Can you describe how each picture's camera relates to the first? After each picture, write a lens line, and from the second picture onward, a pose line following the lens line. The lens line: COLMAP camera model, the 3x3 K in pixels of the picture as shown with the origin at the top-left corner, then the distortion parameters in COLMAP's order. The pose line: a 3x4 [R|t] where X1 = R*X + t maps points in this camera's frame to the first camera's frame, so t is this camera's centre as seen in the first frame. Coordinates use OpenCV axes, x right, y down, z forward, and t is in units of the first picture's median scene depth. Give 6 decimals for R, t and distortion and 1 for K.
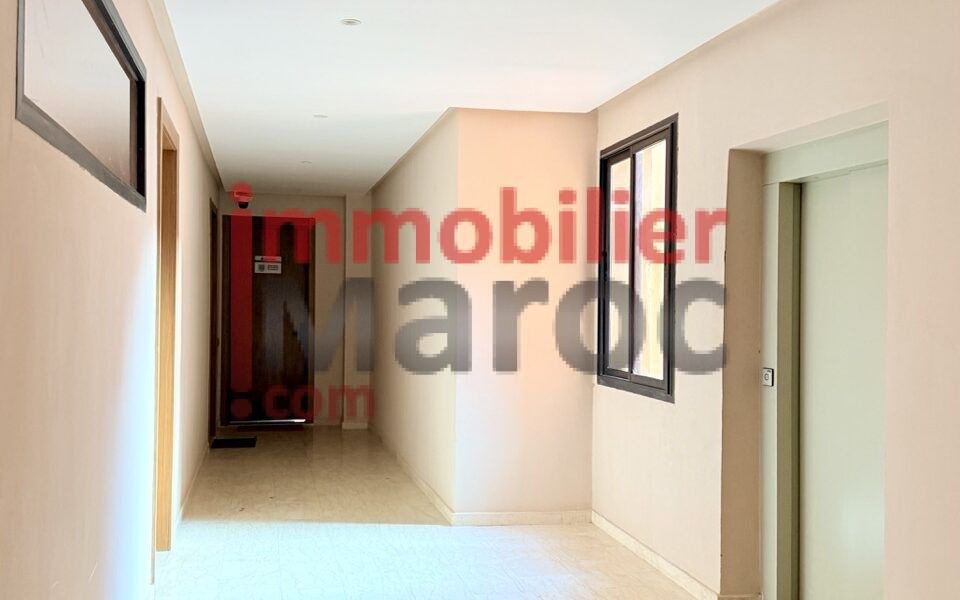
lens RADIAL K [[1020.8, 0, 479.9], [0, 1020.8, 297.5], [0, 0, 1]] dist [0.018124, 0.000000]
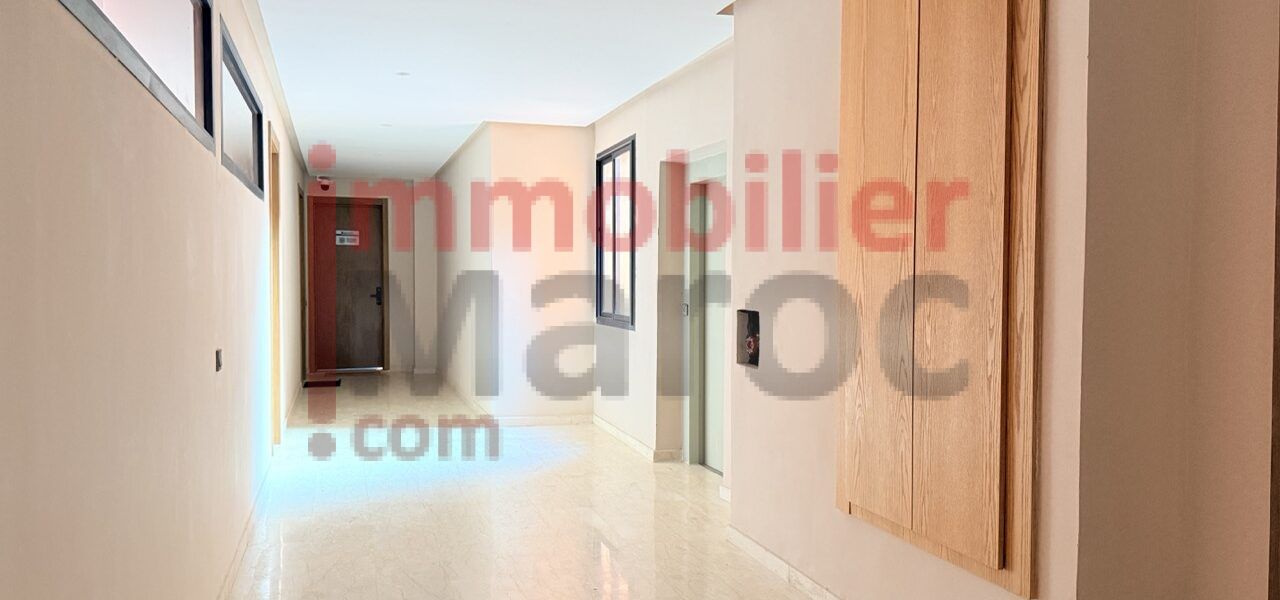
lens RADIAL K [[859.9, 0, 641.7], [0, 859.9, 308.8], [0, 0, 1]] dist [-0.002530, -0.001709]
pose [[0.992262, -0.010431, 0.123719, 0.033713], [0.004201, 0.998715, 0.050506, 0.006422], [-0.124087, -0.049595, 0.991031, -0.170548]]
